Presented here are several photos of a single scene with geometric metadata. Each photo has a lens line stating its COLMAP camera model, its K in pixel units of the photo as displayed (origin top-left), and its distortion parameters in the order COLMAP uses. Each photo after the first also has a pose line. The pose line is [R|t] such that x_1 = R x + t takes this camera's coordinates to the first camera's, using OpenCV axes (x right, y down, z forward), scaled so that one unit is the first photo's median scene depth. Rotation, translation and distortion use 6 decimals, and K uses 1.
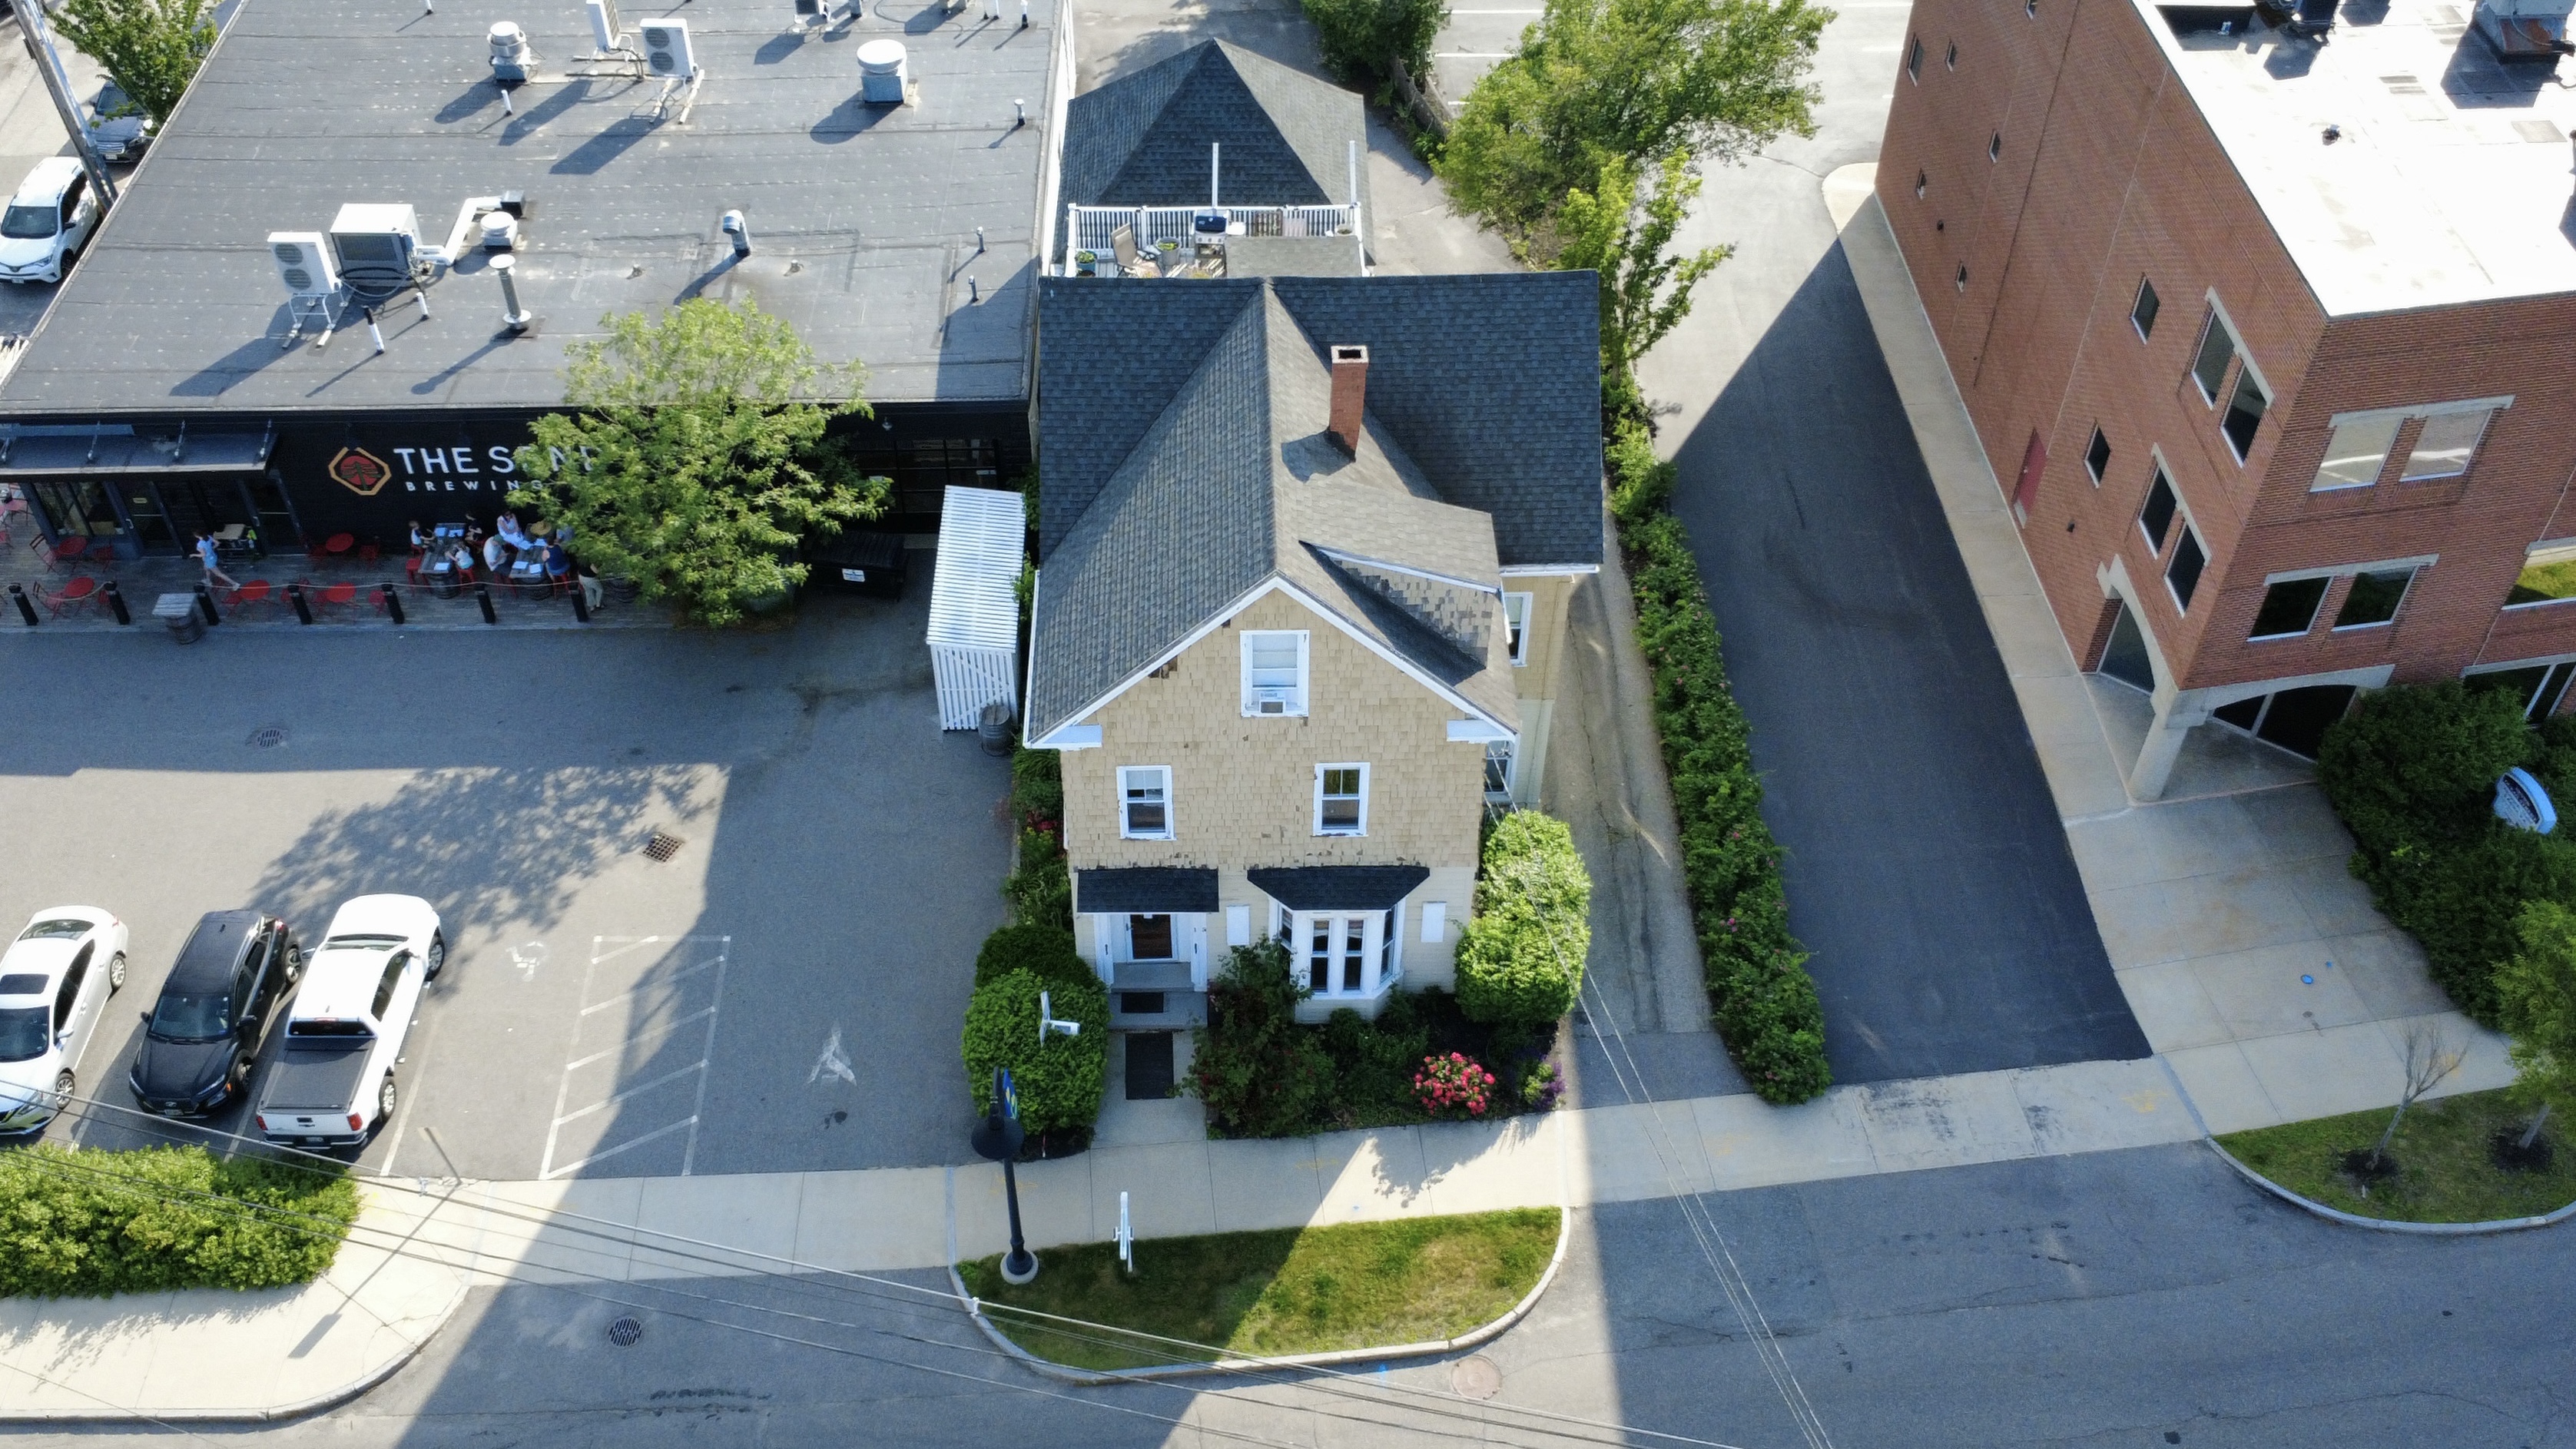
lens RADIAL K [[2250.6, 0, 1230.1], [0, 2250.6, 732.7], [0, 0, 1]] dist [-0.001178, -0.005344]
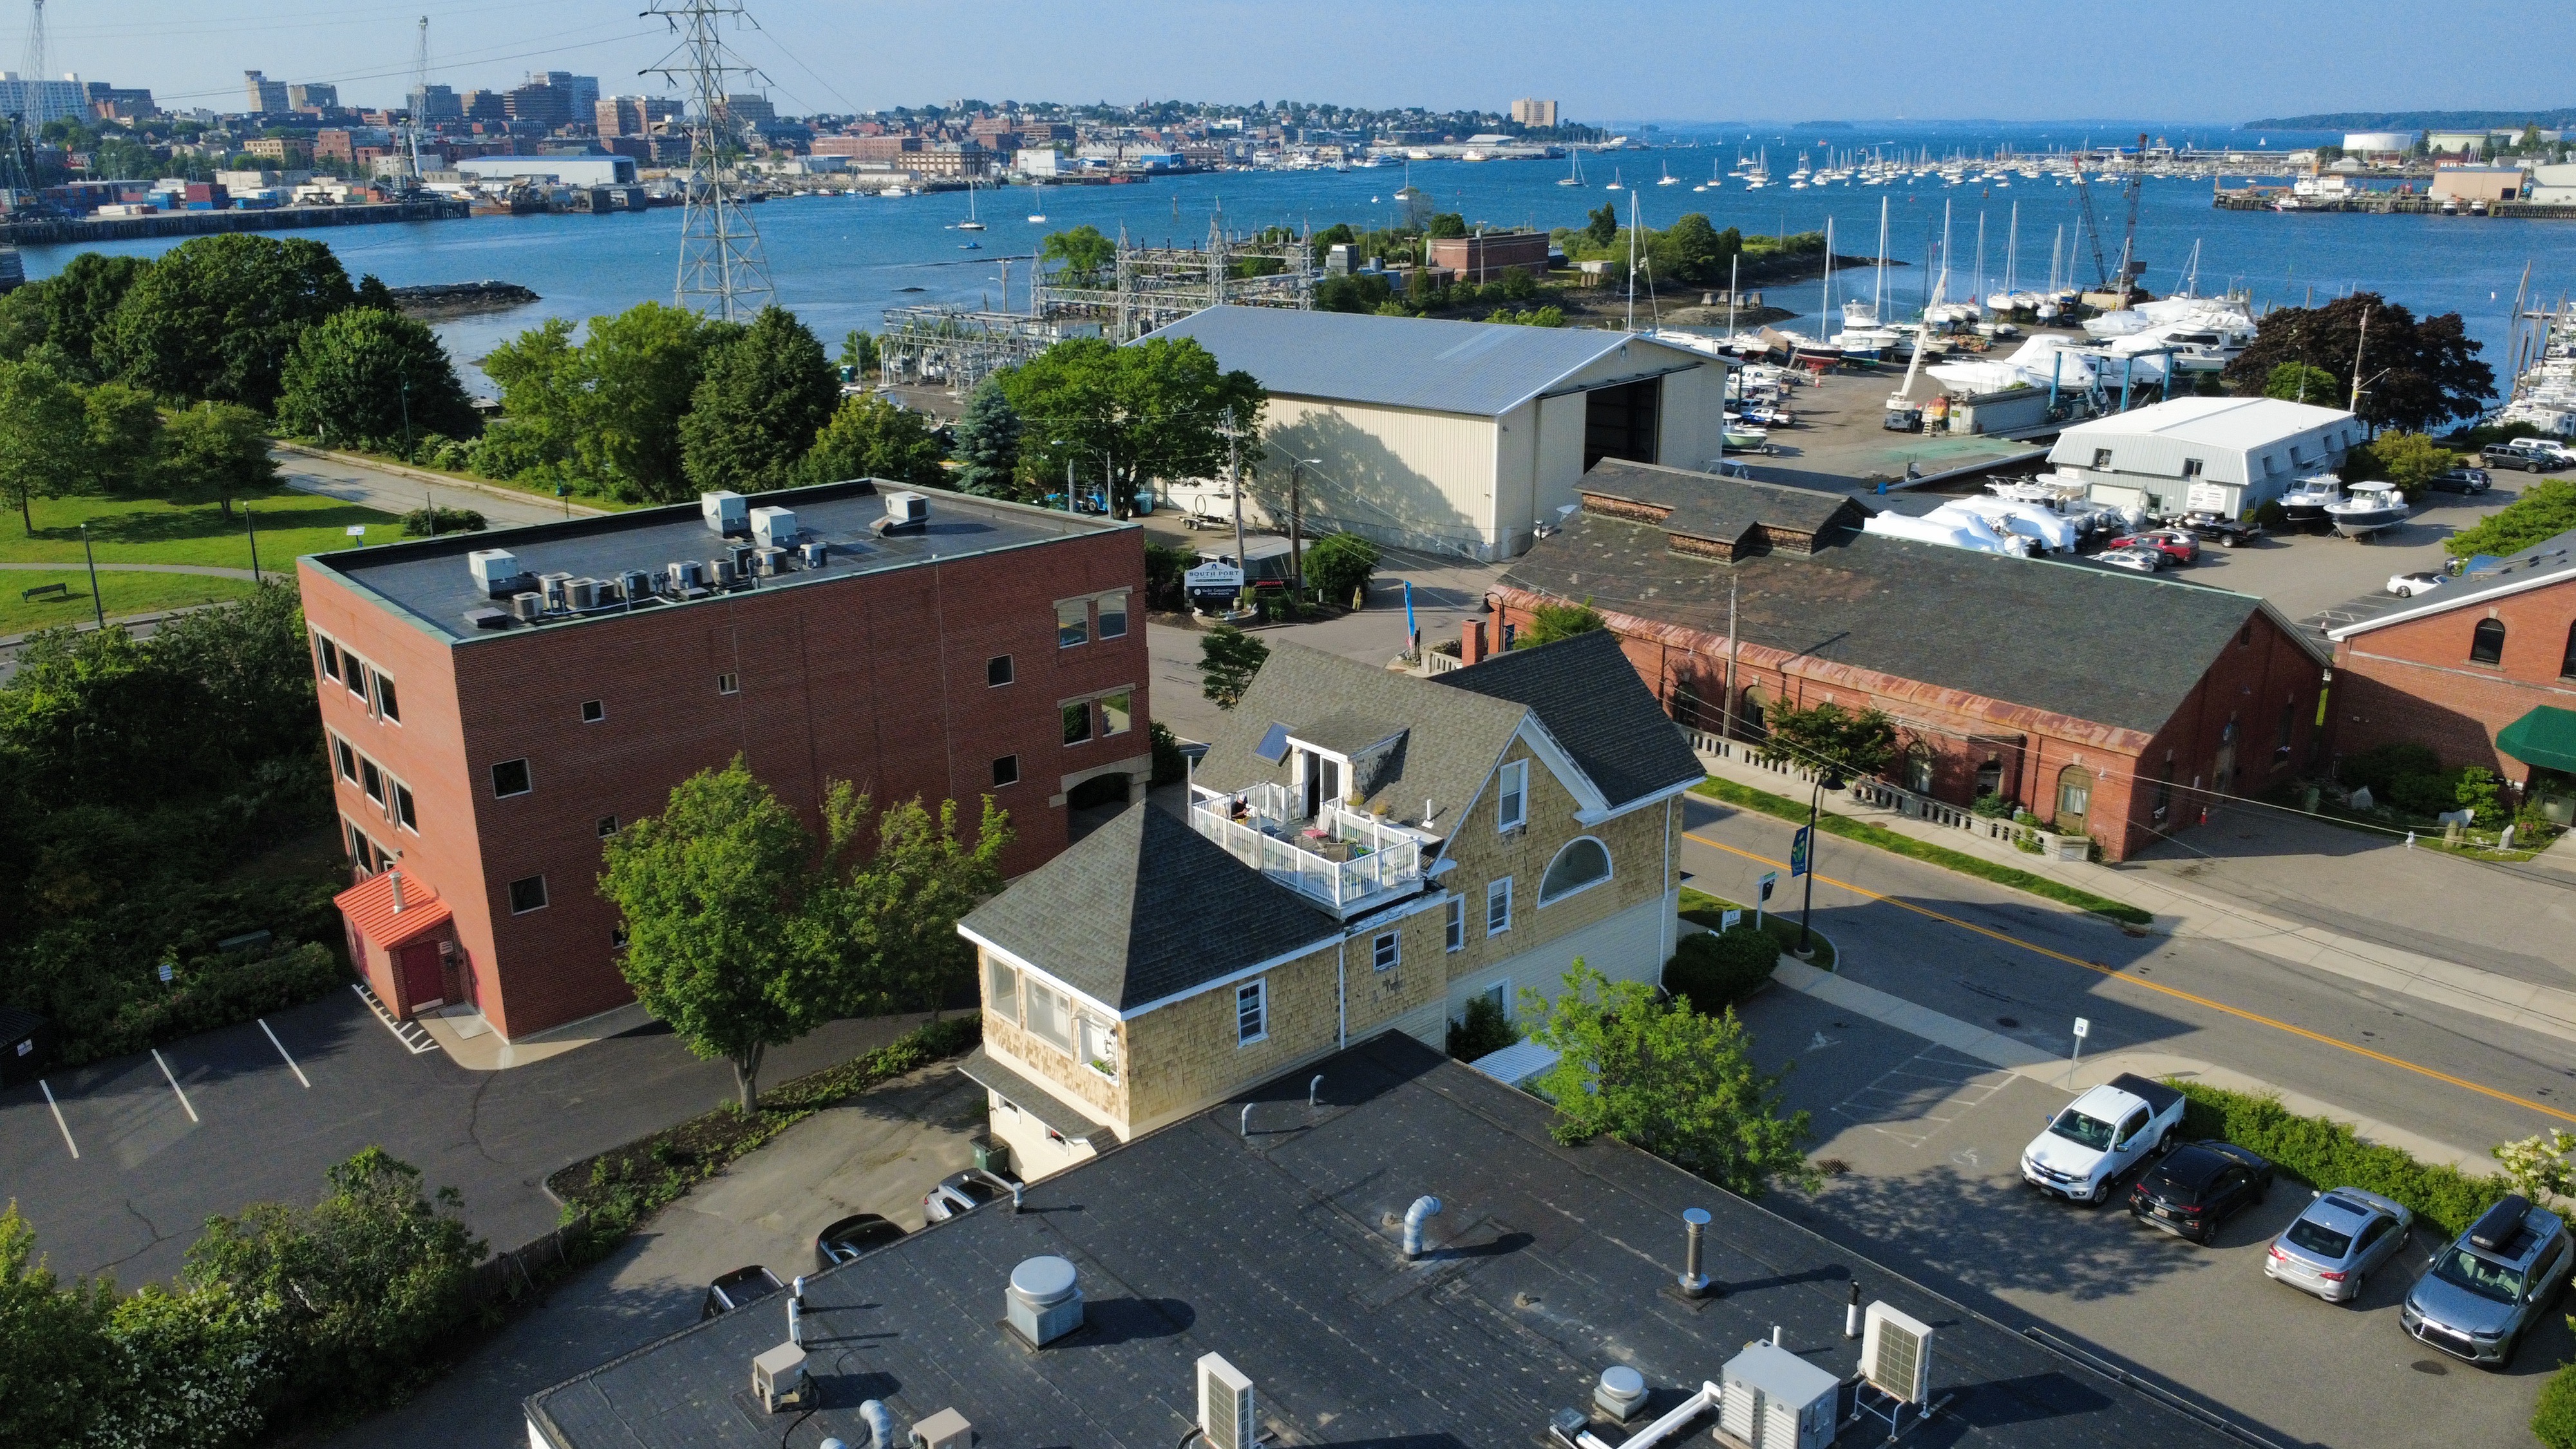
lens RADIAL K [[1884.4, 0, 1289.8], [0, 1884.4, 730.0], [0, 0, 1]] dist [-0.001450, -0.005488]
pose [[-0.650616, -0.219987, 0.726846, -0.835223], [0.545457, 0.530562, 0.648830, -1.020967], [-0.528371, 0.818602, -0.225199, 1.291460]]
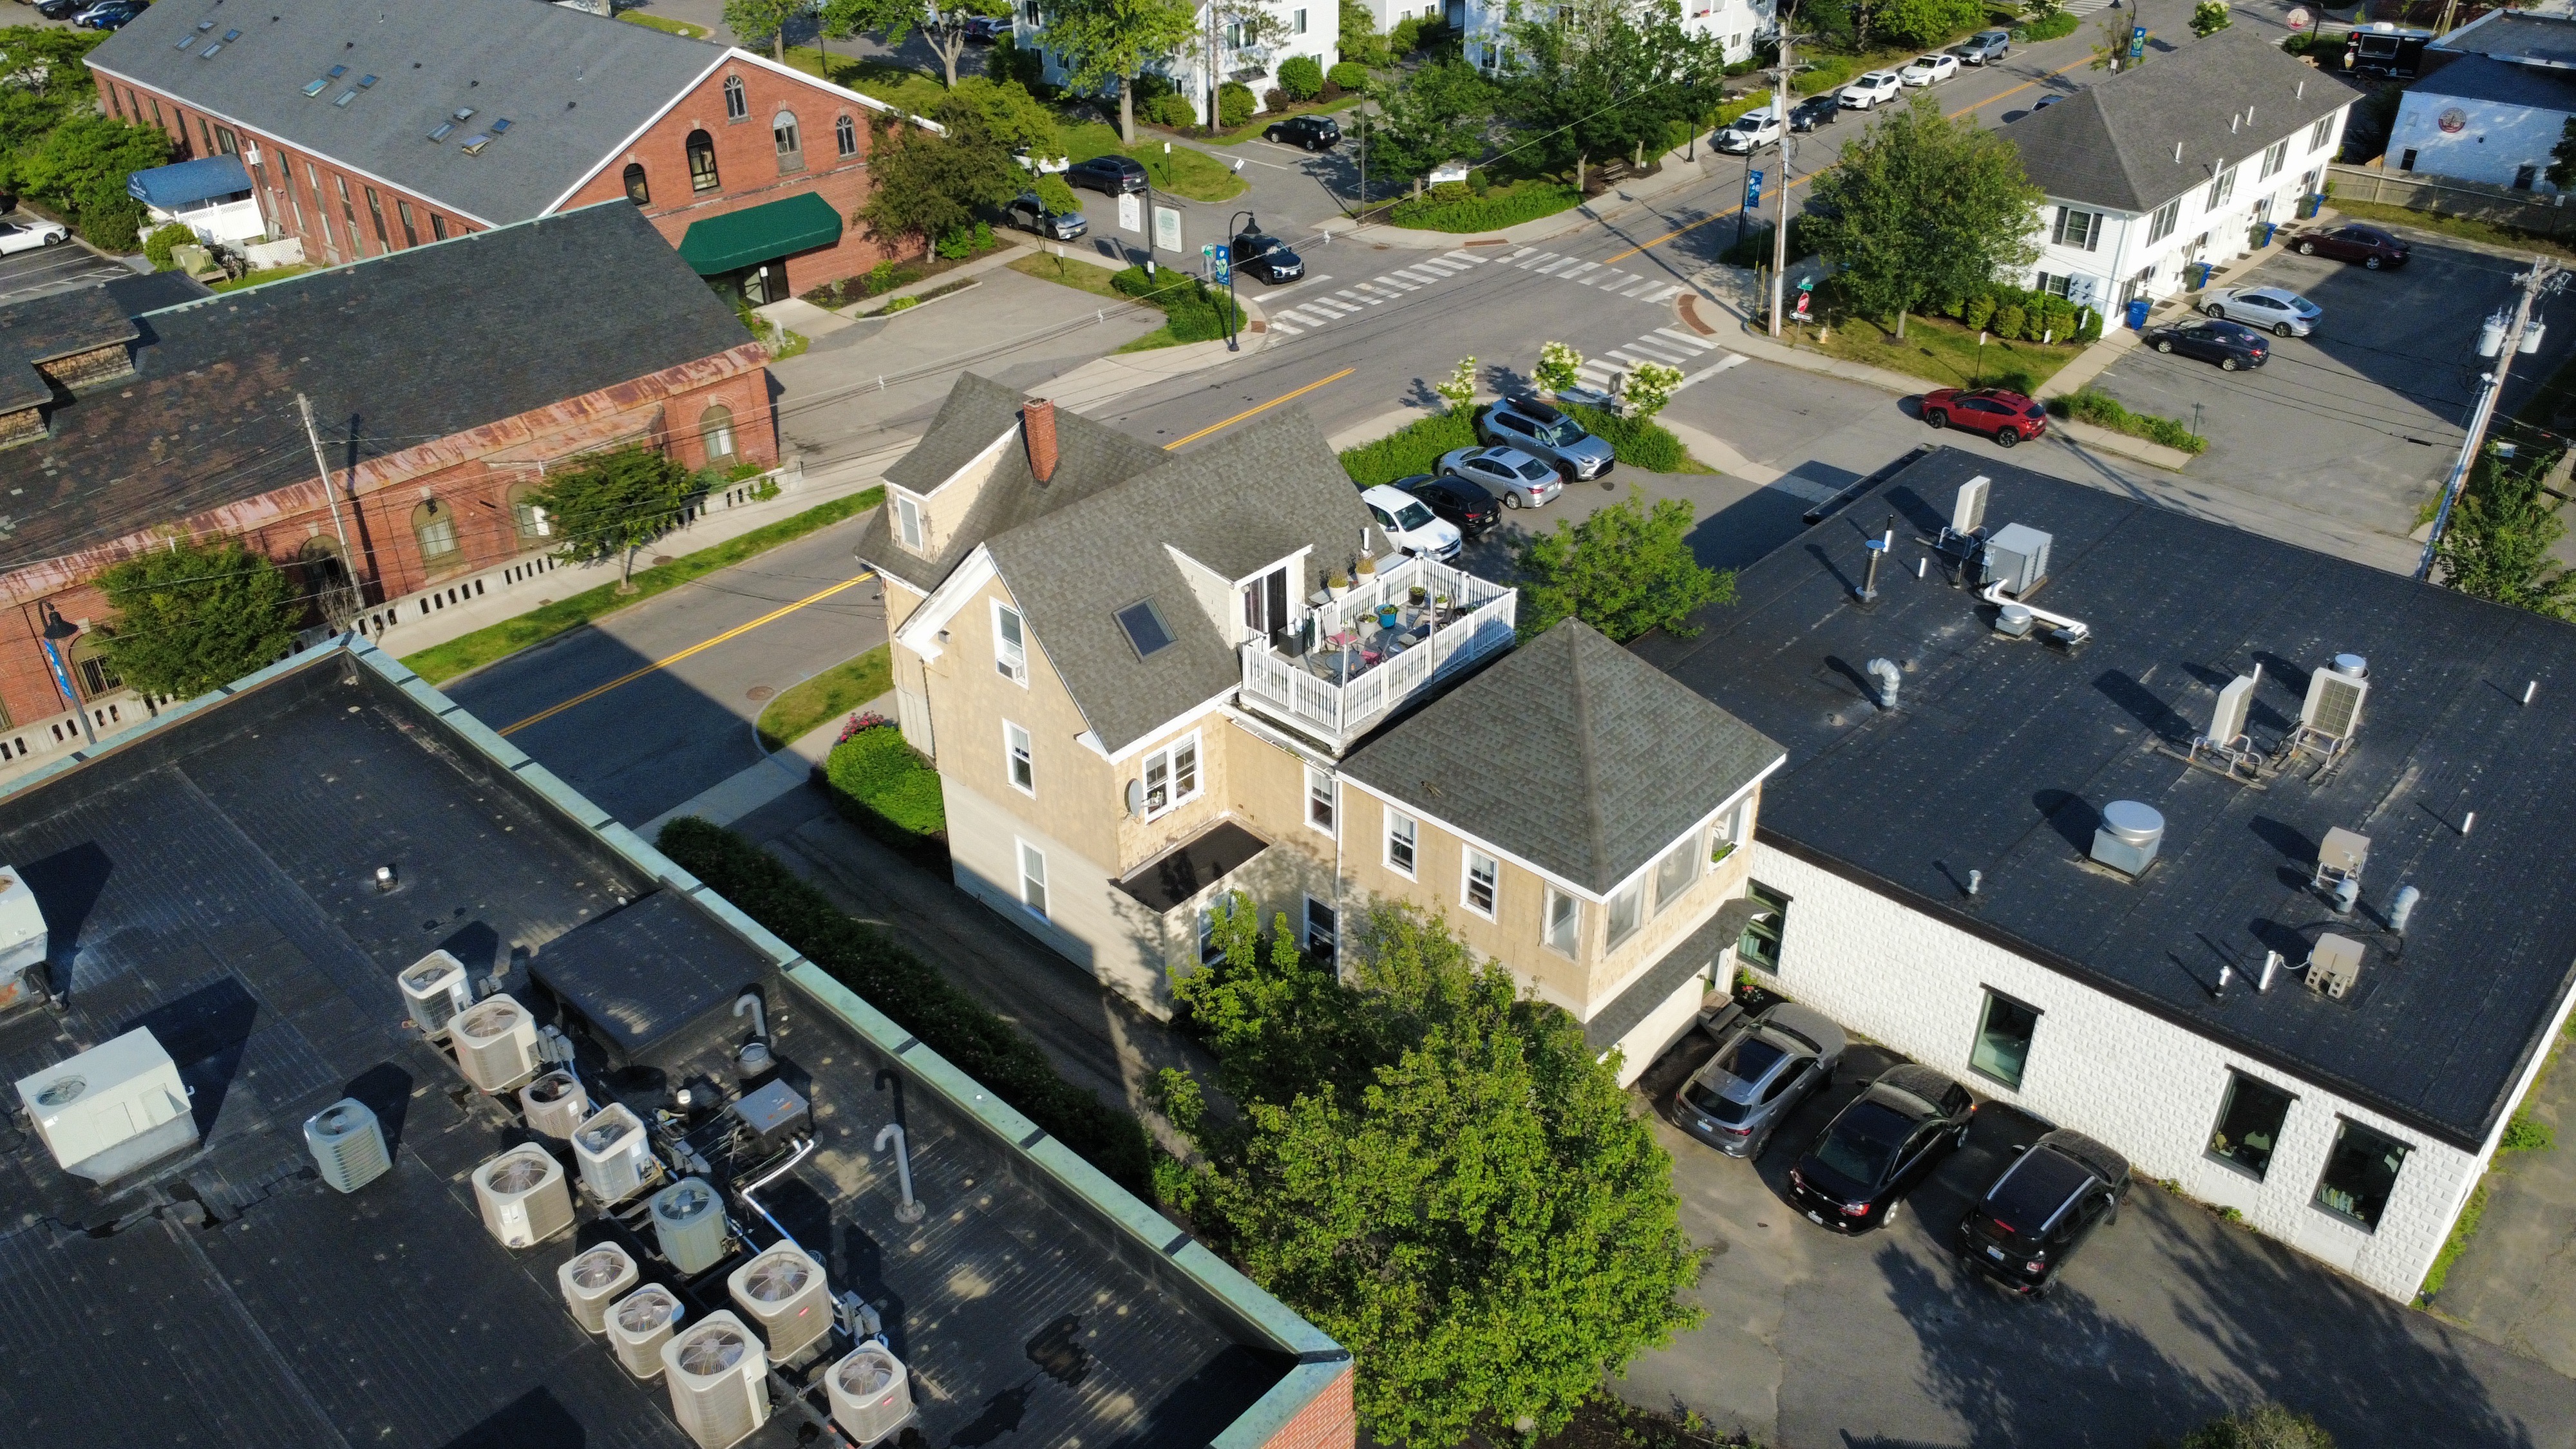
lens RADIAL K [[1884.4, 0, 1289.8], [0, 1884.4, 730.0], [0, 0, 1]] dist [-0.001450, -0.005488]
pose [[-0.690704, 0.393768, -0.606527, 0.647923], [-0.498598, 0.348173, 0.793836, -0.971754], [0.523764, 0.850719, -0.044152, 1.140189]]
